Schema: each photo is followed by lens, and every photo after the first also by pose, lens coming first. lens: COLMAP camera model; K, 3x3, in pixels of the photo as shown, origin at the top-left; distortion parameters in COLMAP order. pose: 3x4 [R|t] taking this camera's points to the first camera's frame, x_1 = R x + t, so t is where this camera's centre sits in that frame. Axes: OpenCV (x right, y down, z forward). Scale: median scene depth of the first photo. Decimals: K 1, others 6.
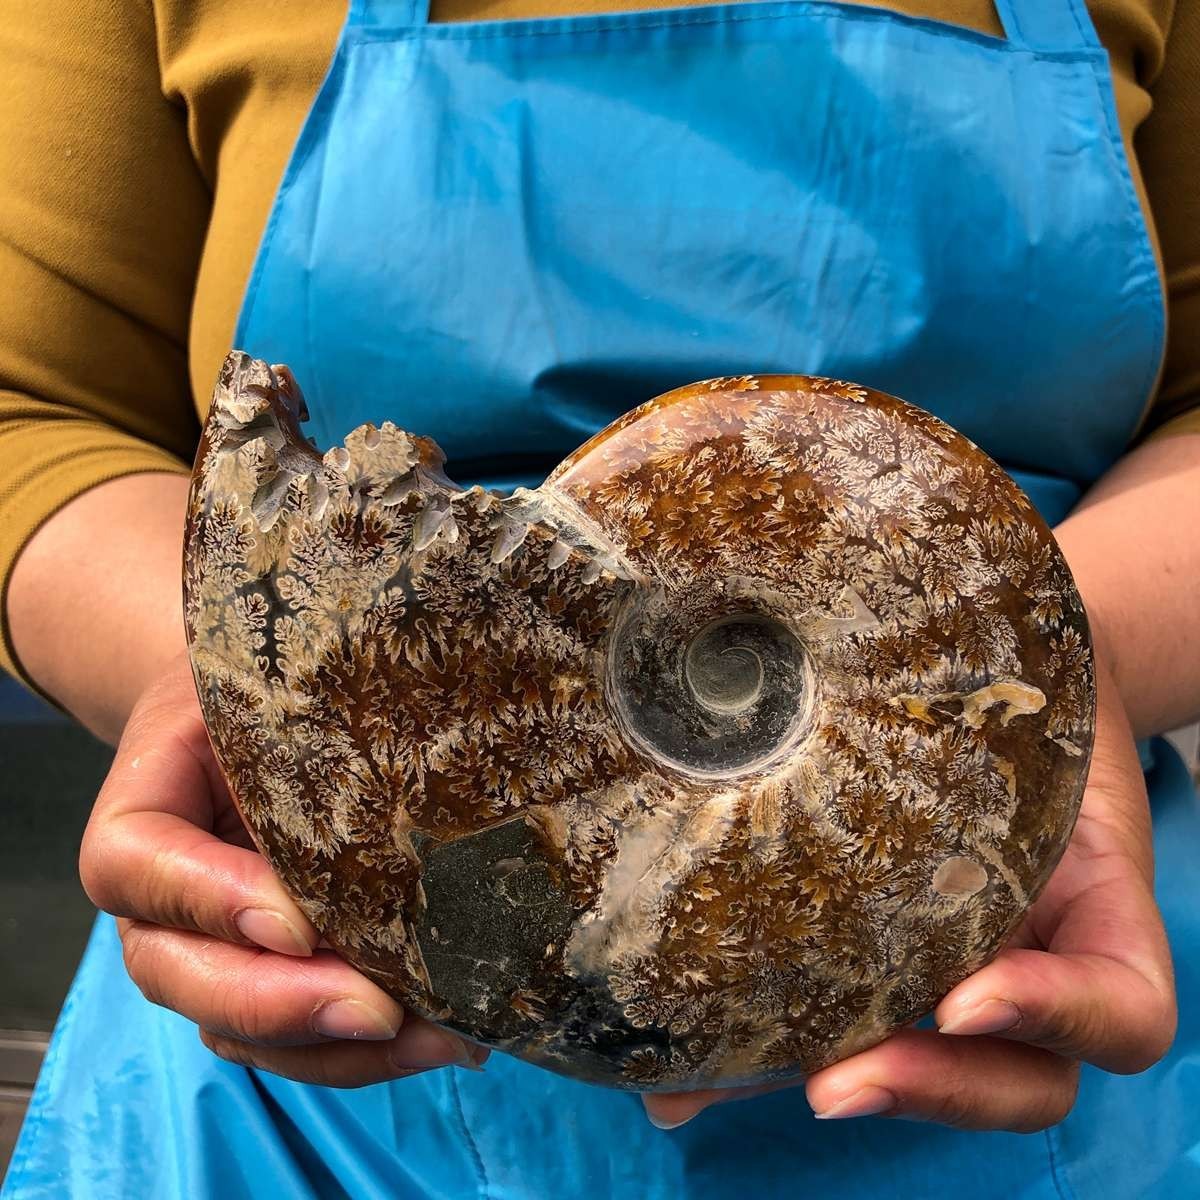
lens RADIAL K [[1332.7, 0, 611.1], [0, 1332.7, 587.1], [0, 0, 1]] dist [0.248836, -1.081211]
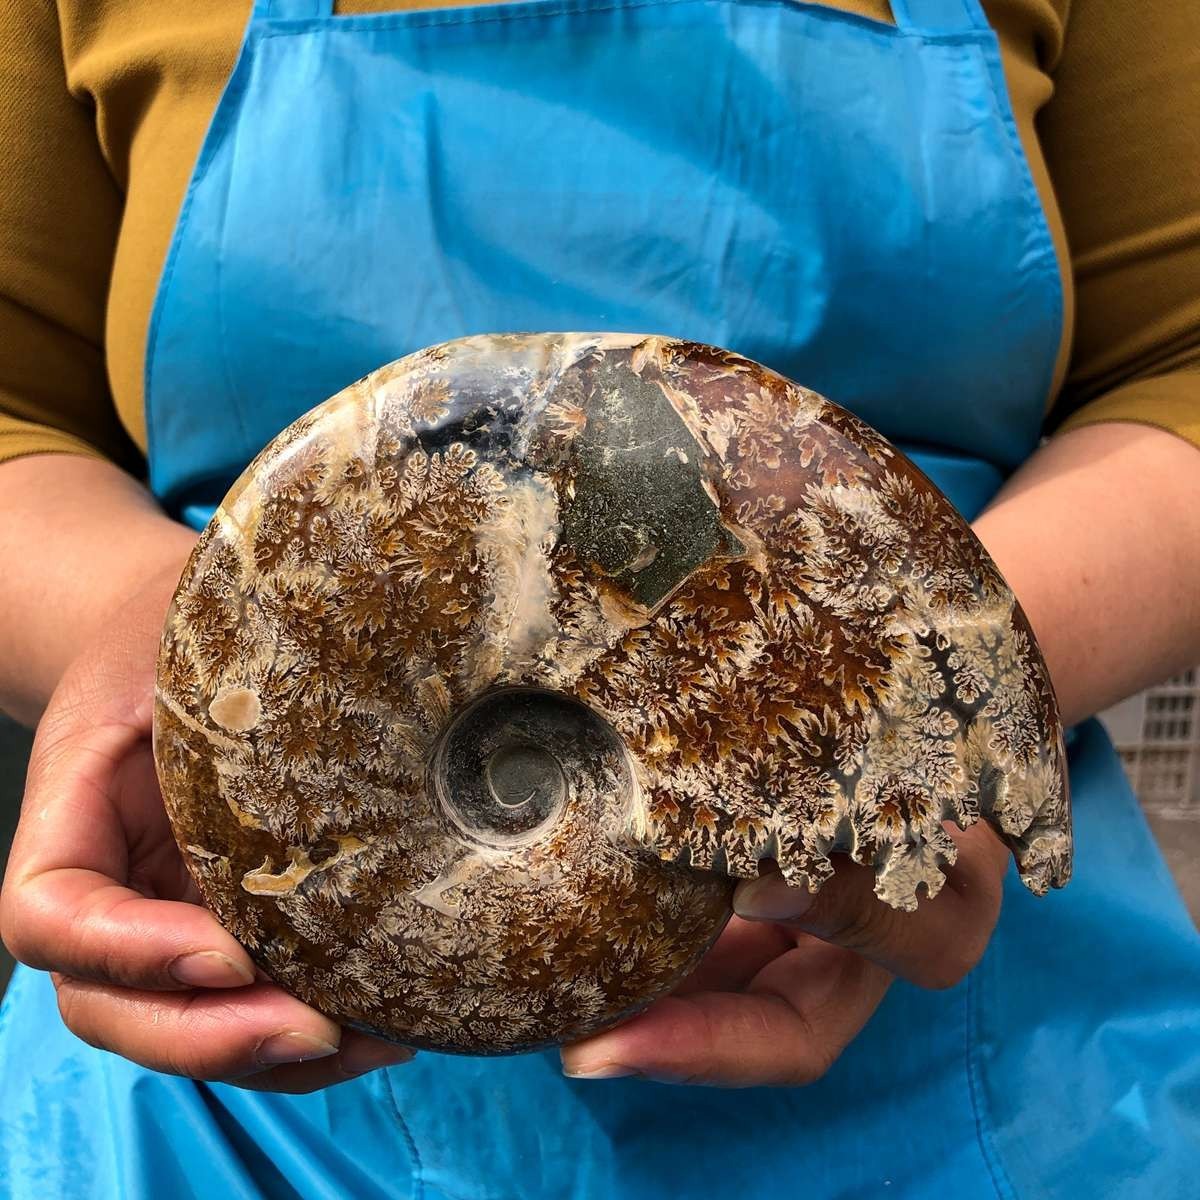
lens RADIAL K [[1332.7, 0, 611.1], [0, 1332.7, 587.1], [0, 0, 1]] dist [0.248836, -1.081211]
pose [[-0.914647, 0.394365, 0.088863, -0.135794], [-0.403815, -0.881082, -0.246228, 0.448745], [-0.018808, -0.261096, 0.965130, 0.026854]]
